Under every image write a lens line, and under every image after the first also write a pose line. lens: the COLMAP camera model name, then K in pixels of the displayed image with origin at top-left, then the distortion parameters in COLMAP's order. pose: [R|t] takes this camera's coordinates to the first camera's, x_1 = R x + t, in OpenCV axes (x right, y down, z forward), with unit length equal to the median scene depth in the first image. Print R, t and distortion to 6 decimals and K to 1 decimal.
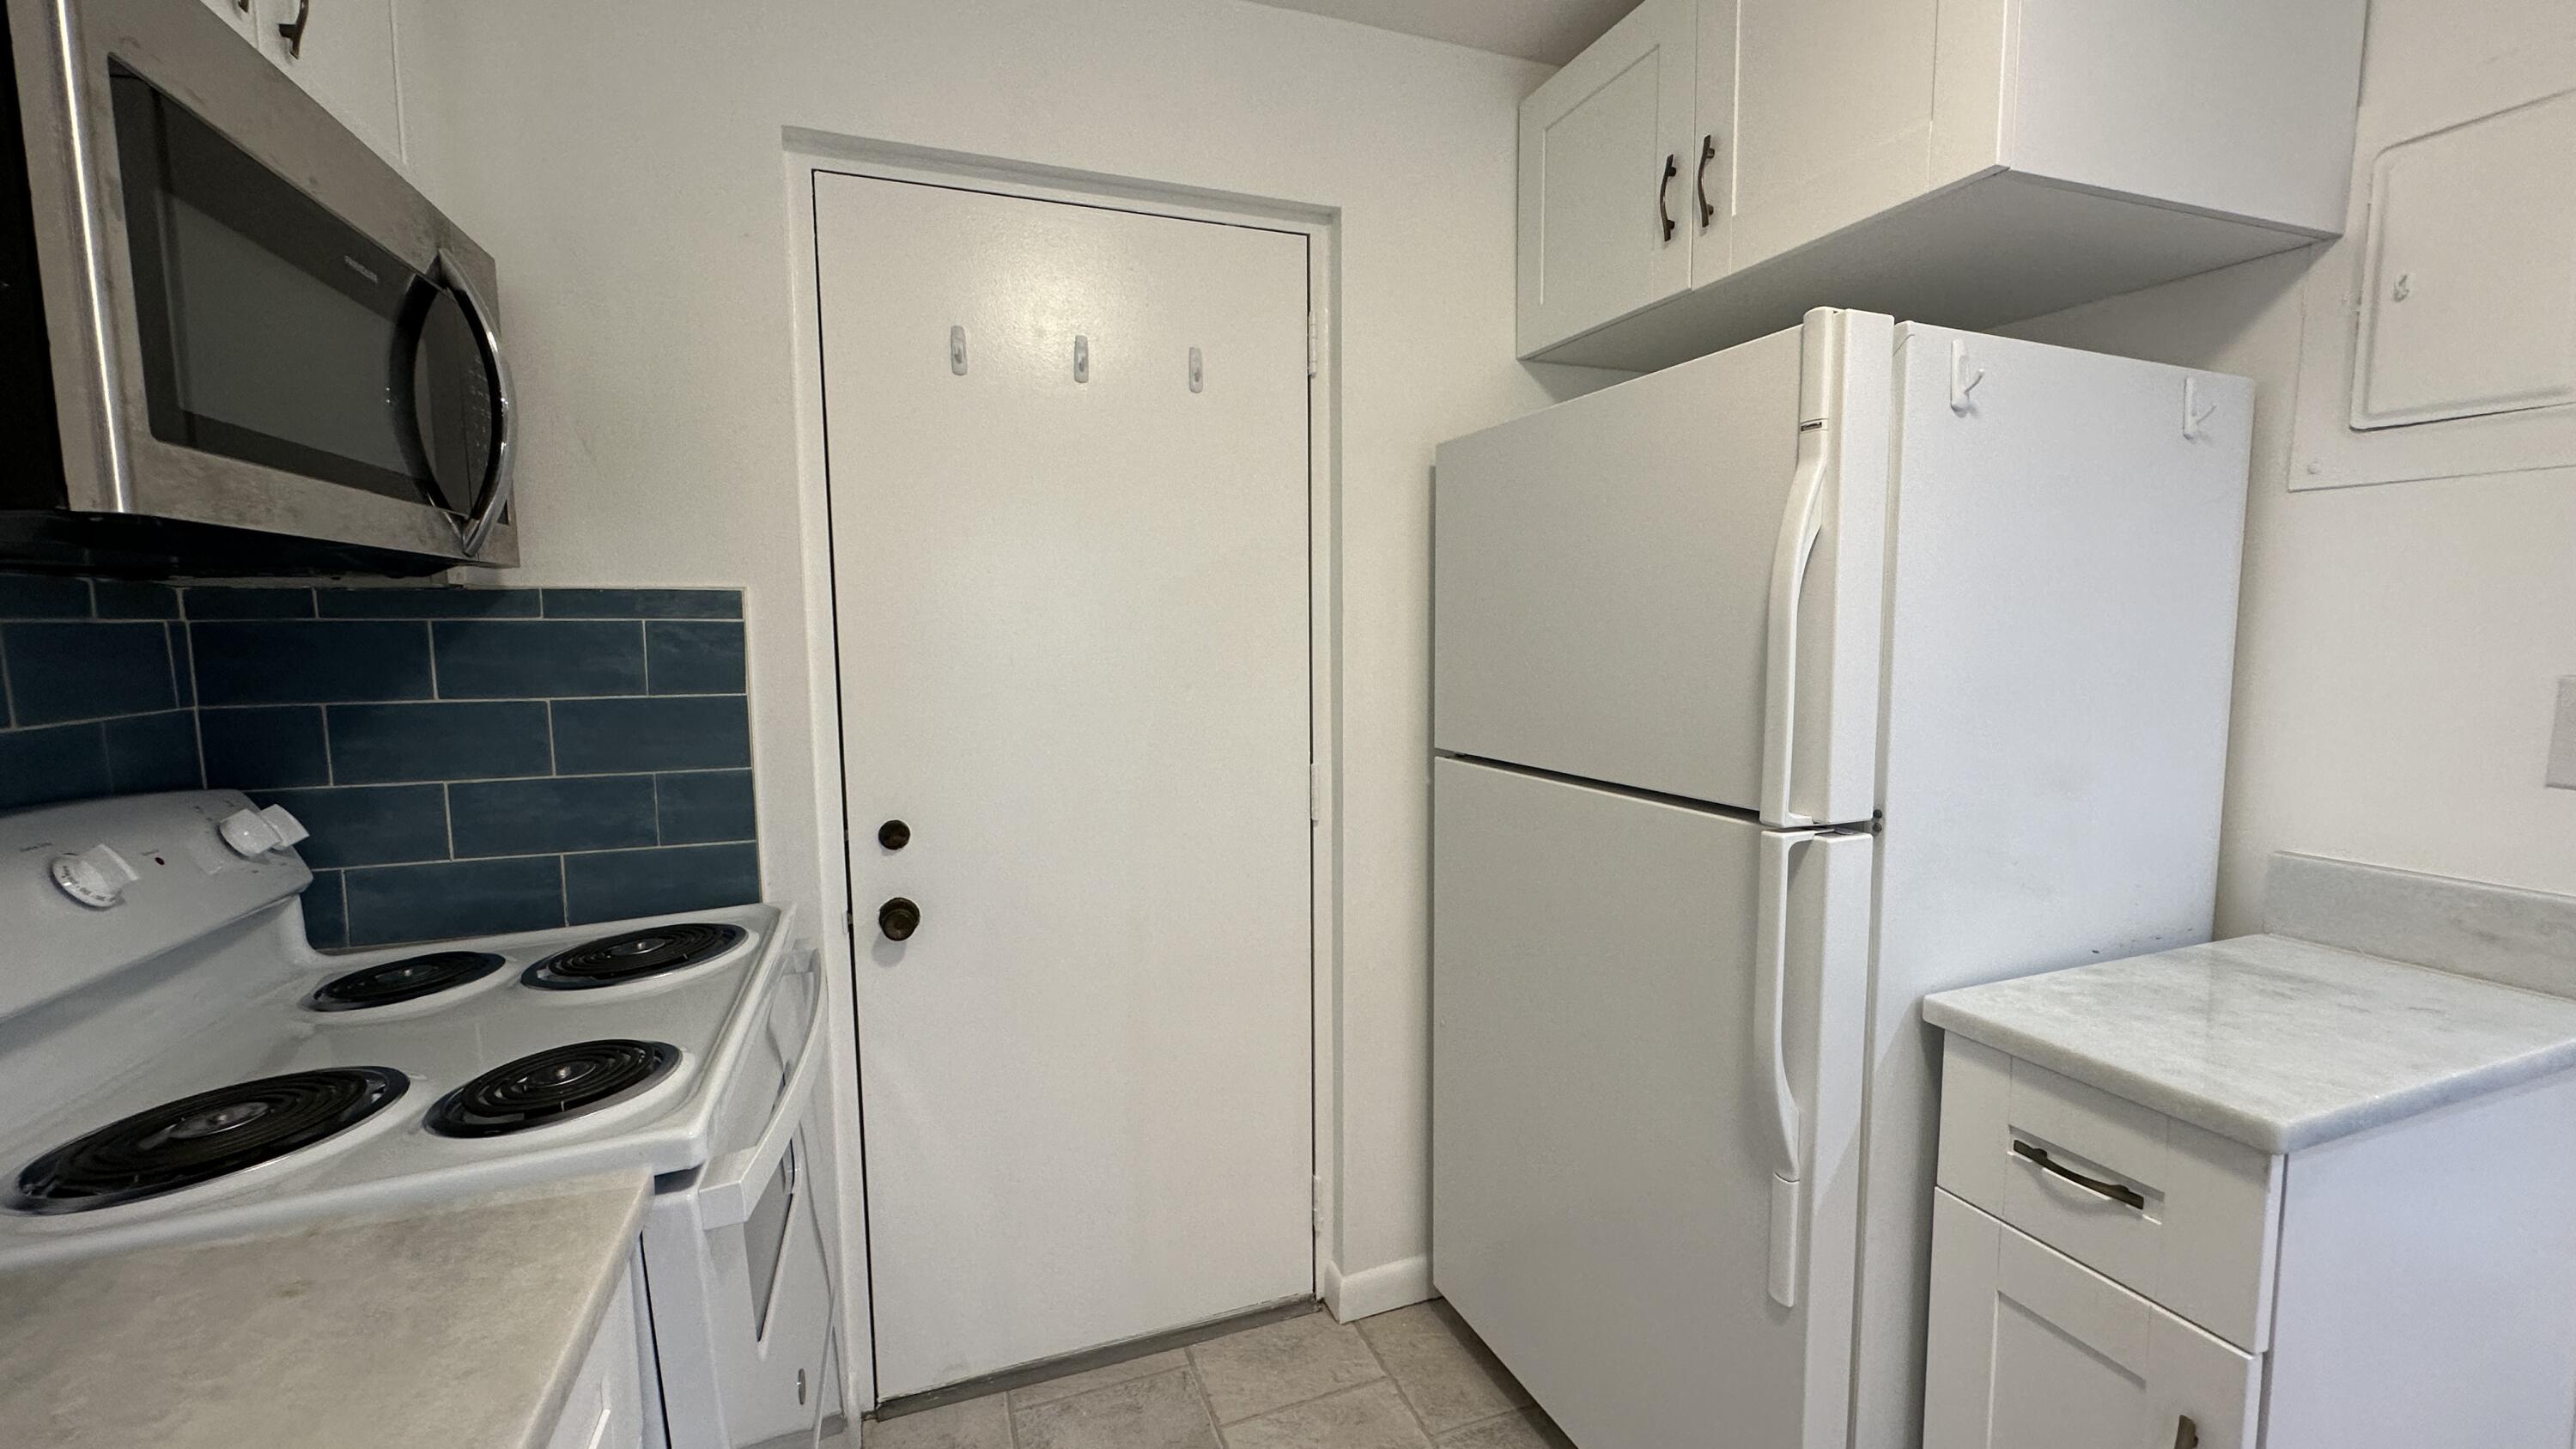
lens RADIAL K [[1029.0, 0, 1287.5], [0, 1029.0, 722.4], [0, 0, 1]] dist [-0.004220, -0.000080]
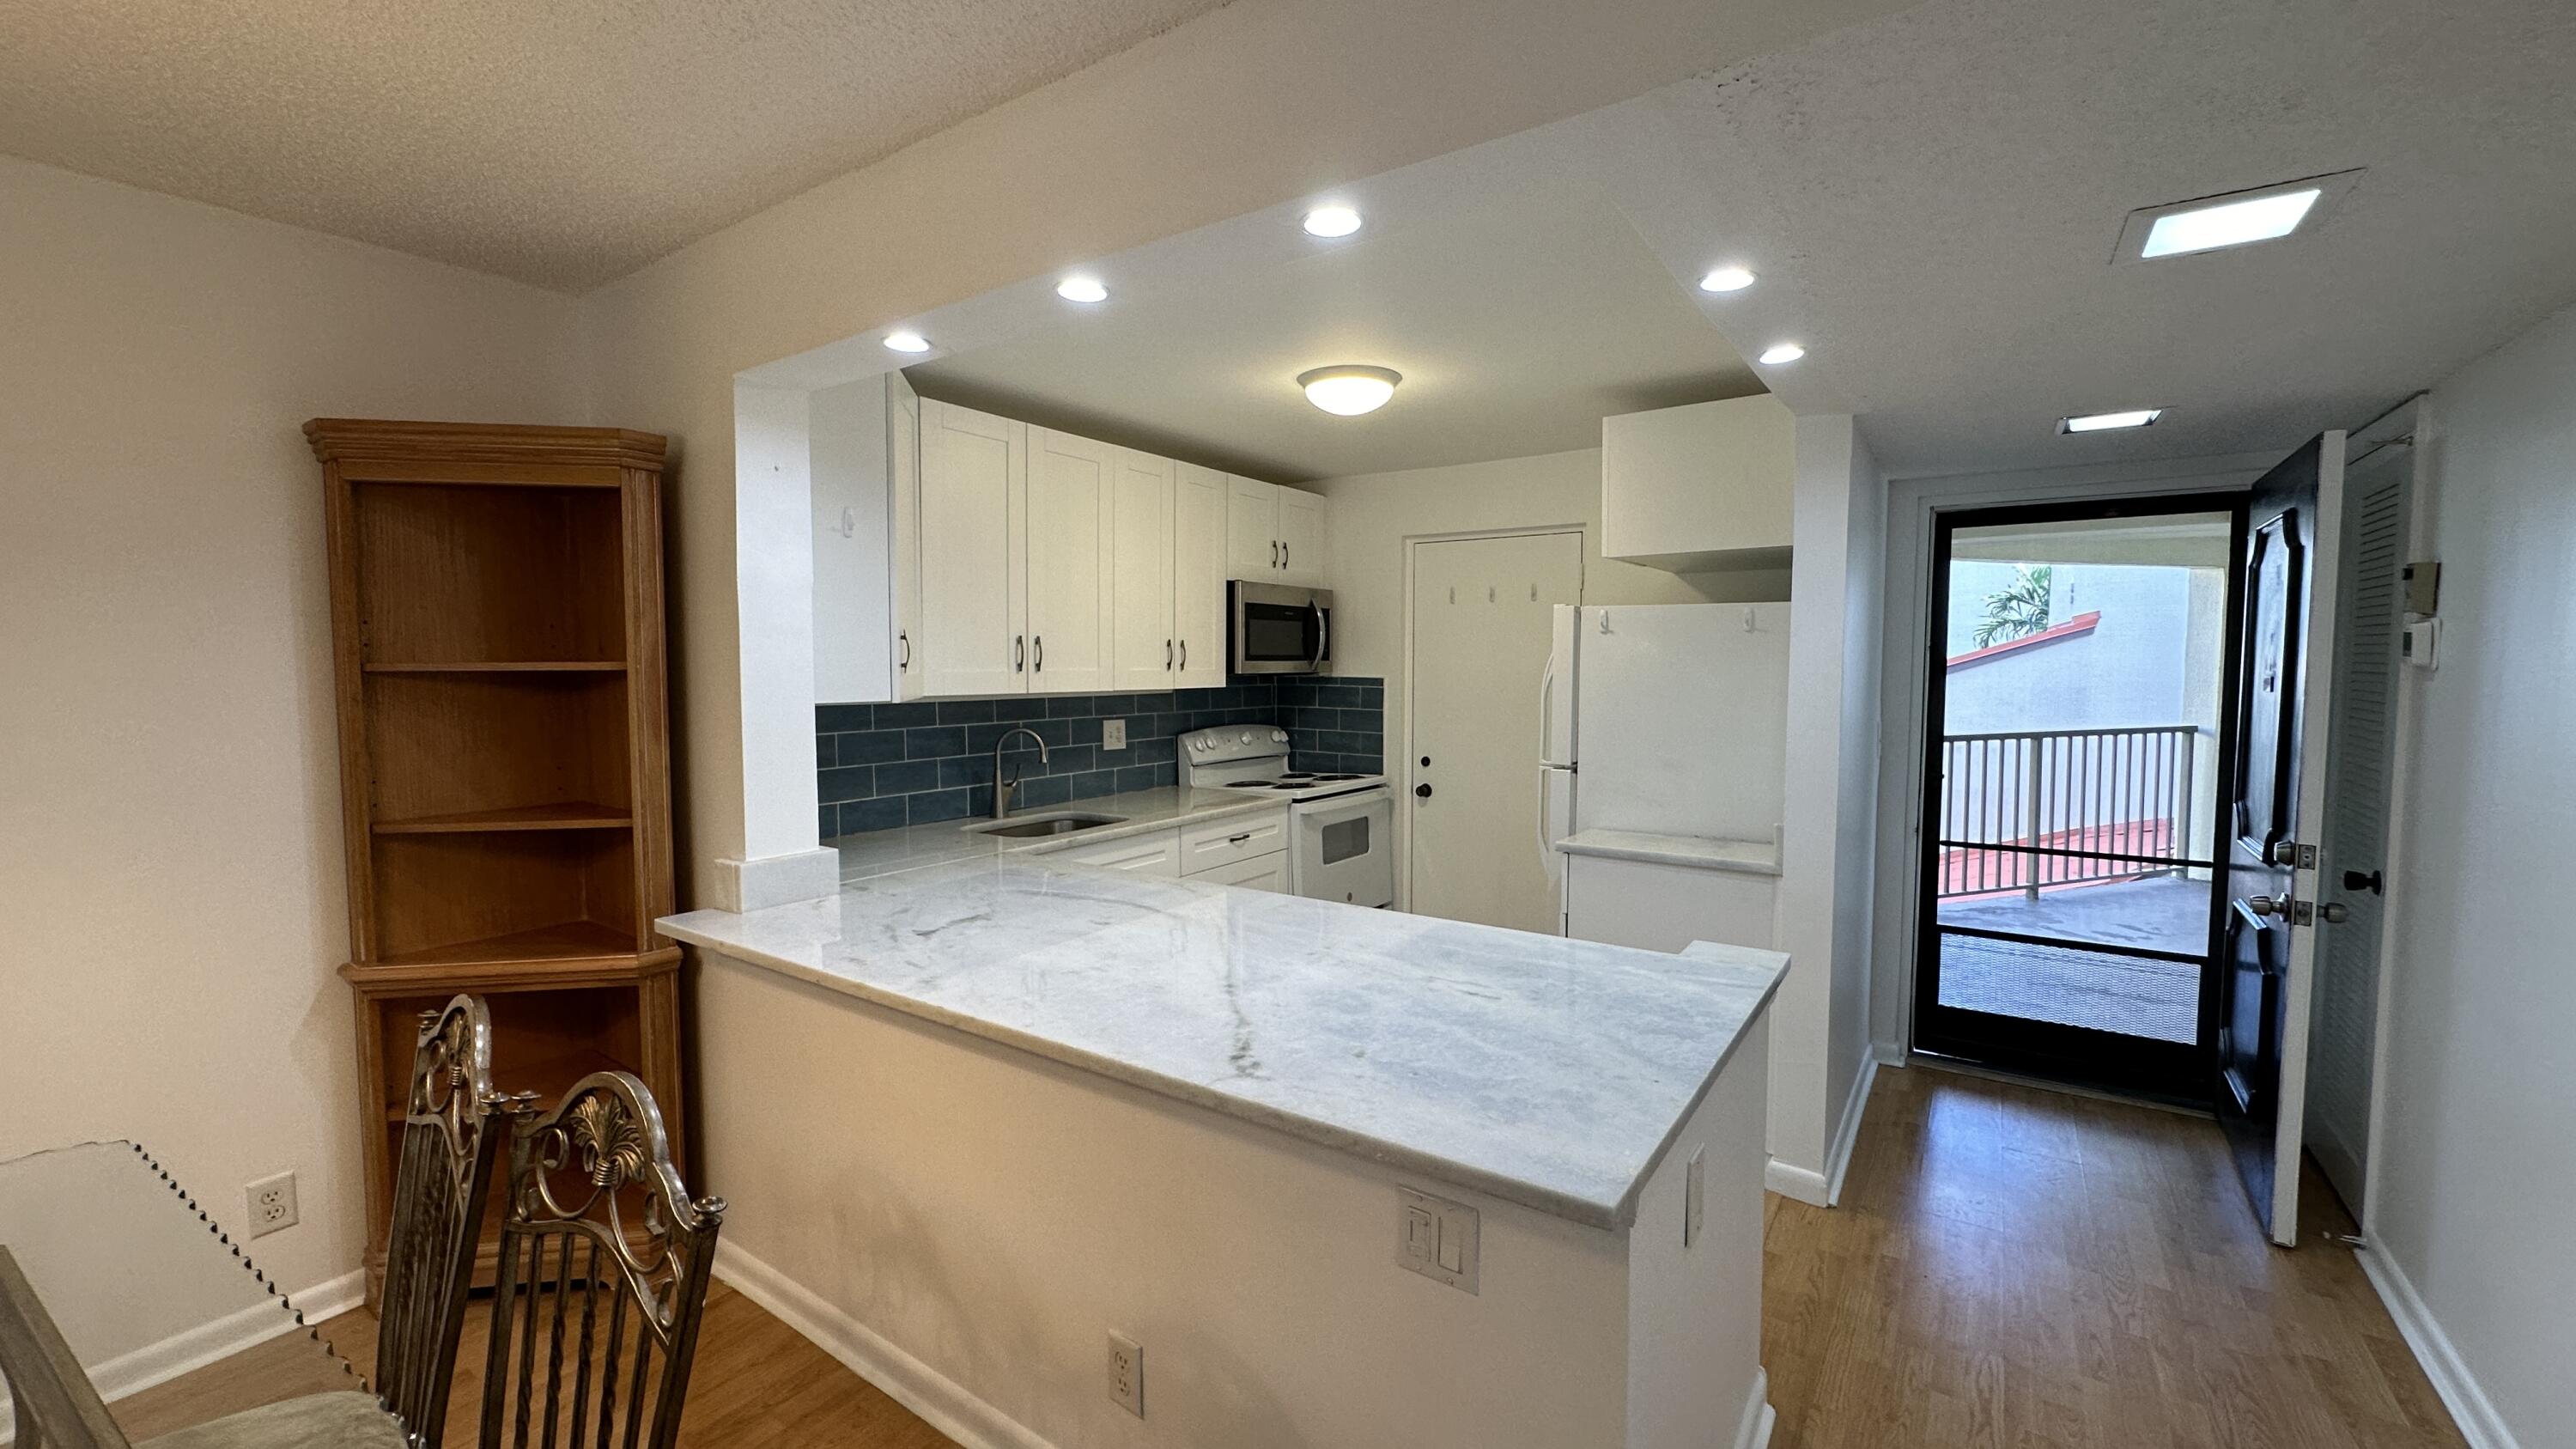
lens RADIAL K [[1029.0, 0, 1296.6], [0, 1029.0, 717.1], [0, 0, 1]] dist [-0.004220, -0.000080]
pose [[0.581468, 0.052192, -0.811894, 2.148679], [-0.085042, 0.996372, 0.003145, 0.008821], [0.809113, 0.067216, 0.583797, -1.224947]]
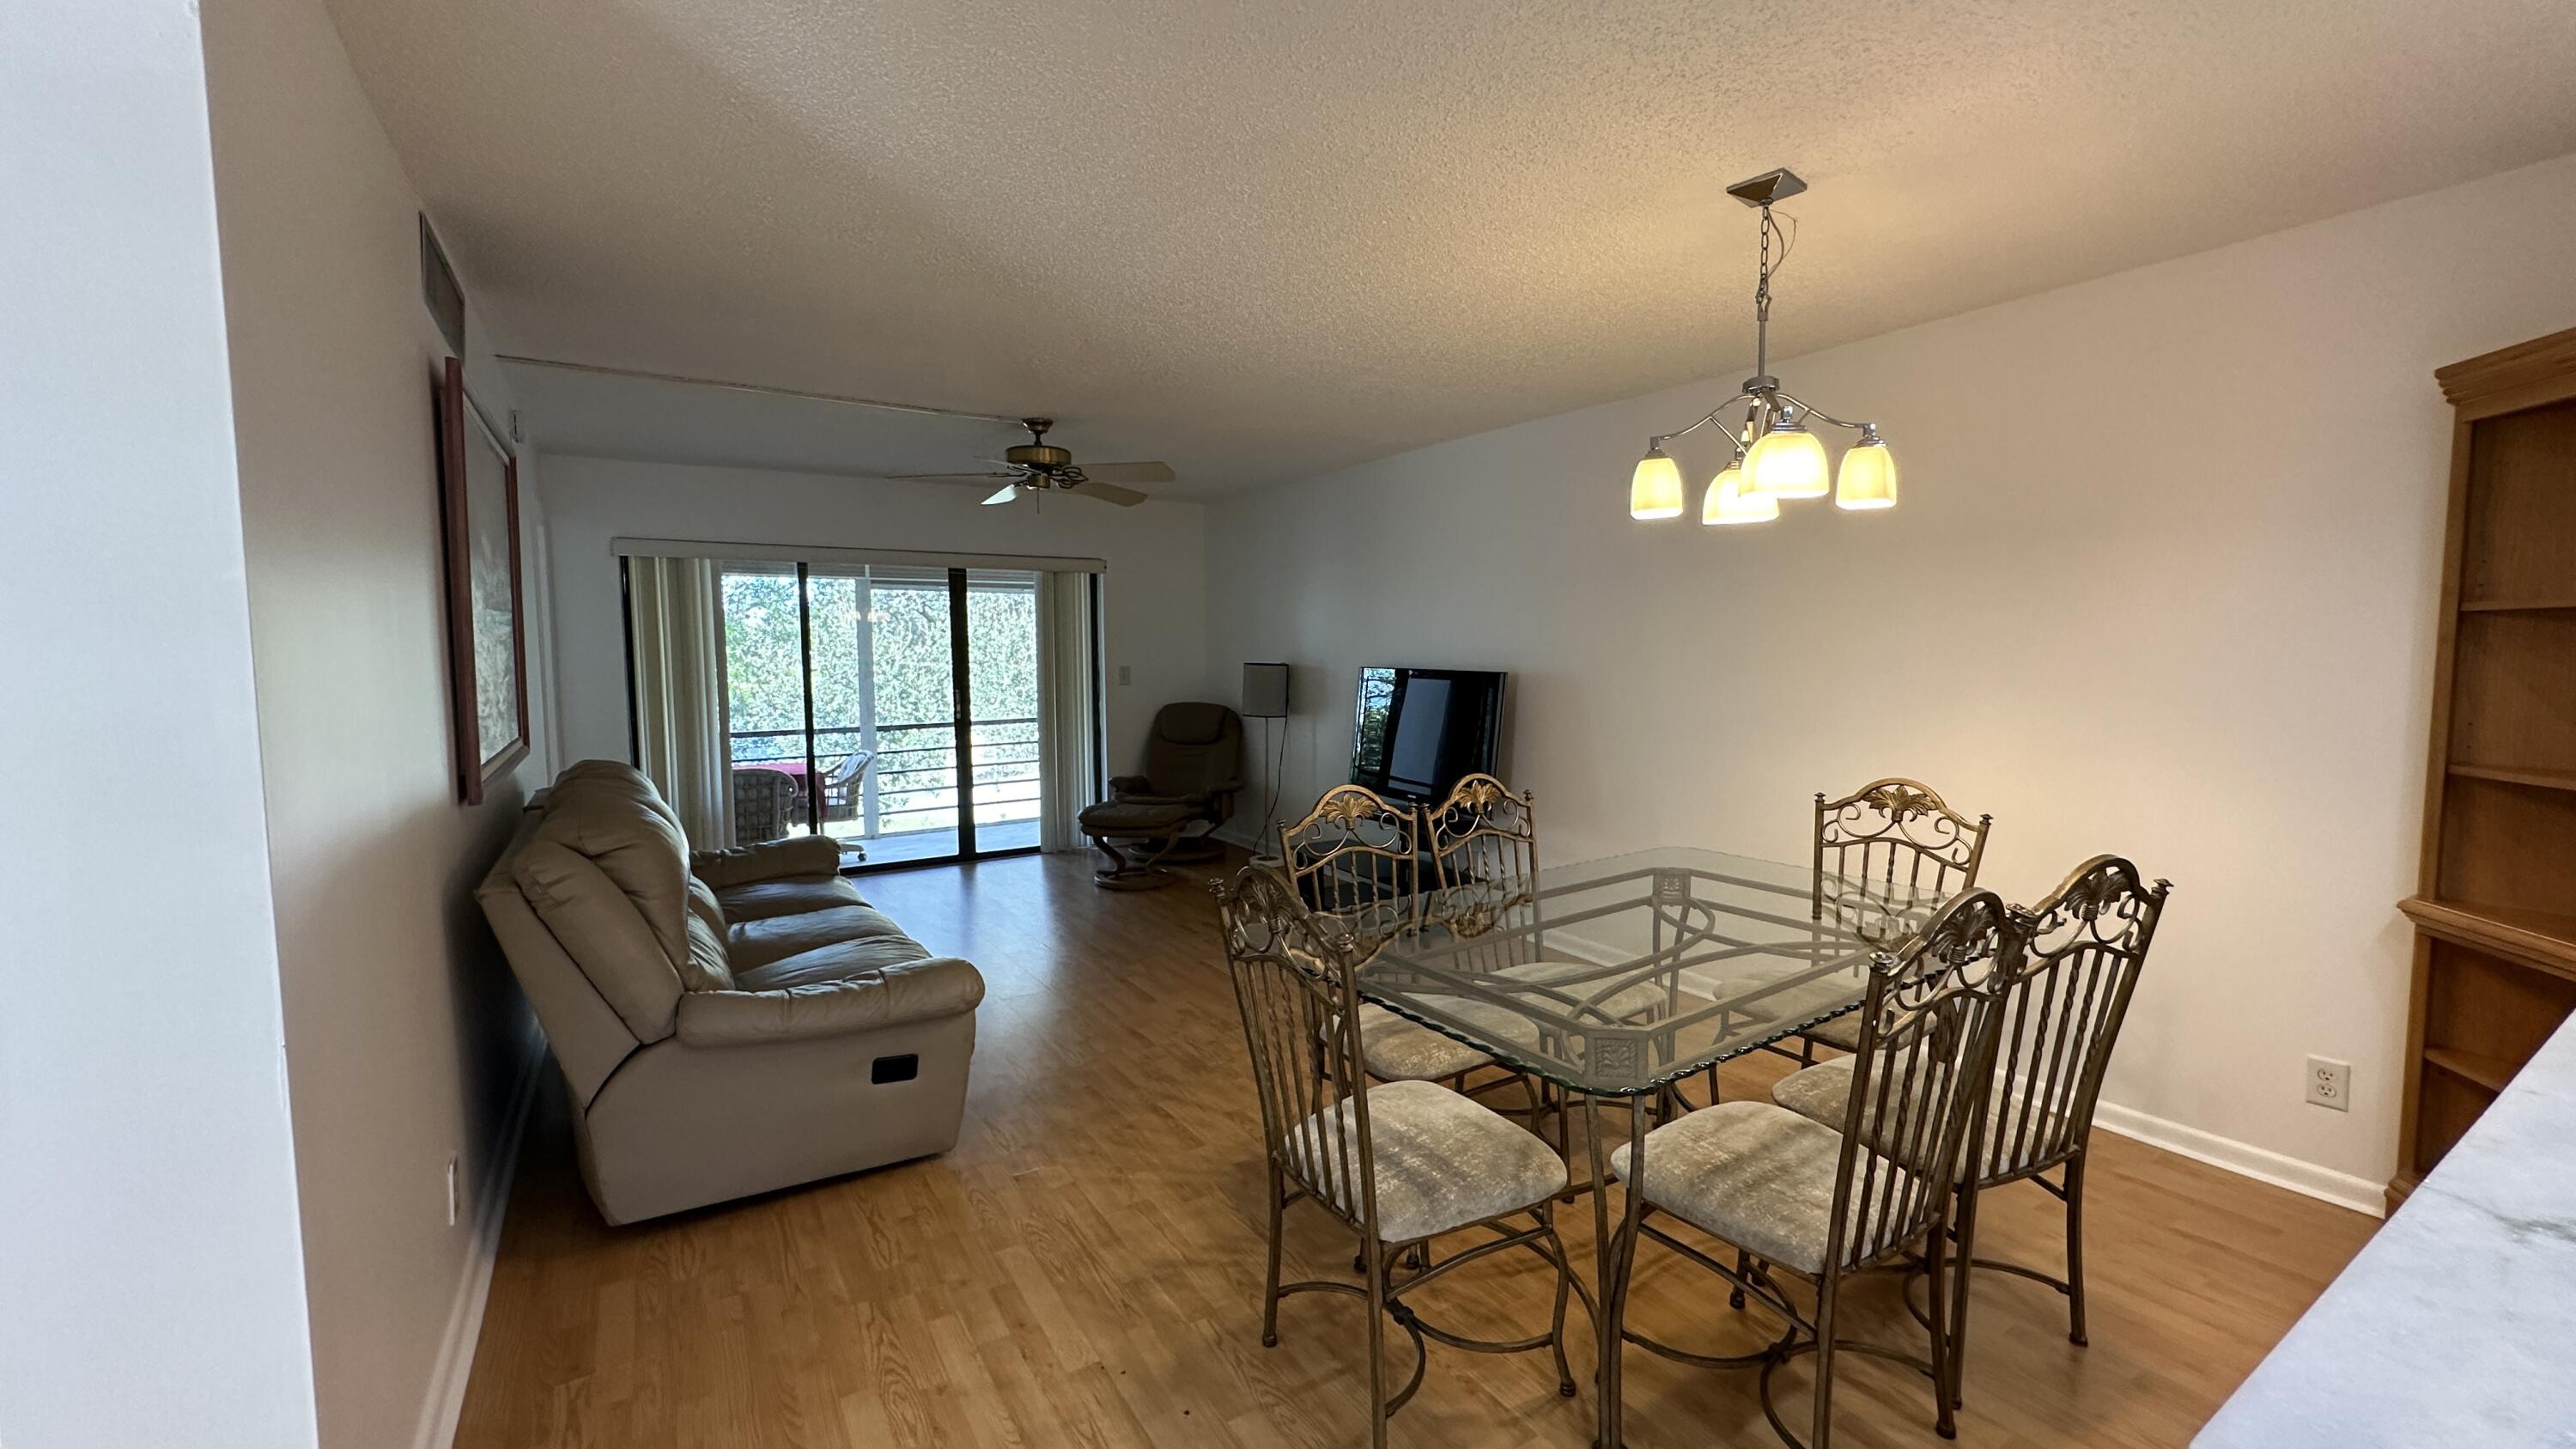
lens RADIAL K [[1029.0, 0, 1286.8], [0, 1029.0, 728.7], [0, 0, 1]] dist [-0.004220, -0.000080]
pose [[-0.978018, 0.027127, -0.206748, 2.135142], [-0.010327, 0.983984, 0.177957, -0.018731], [0.208264, 0.176180, -0.962074, -0.268372]]
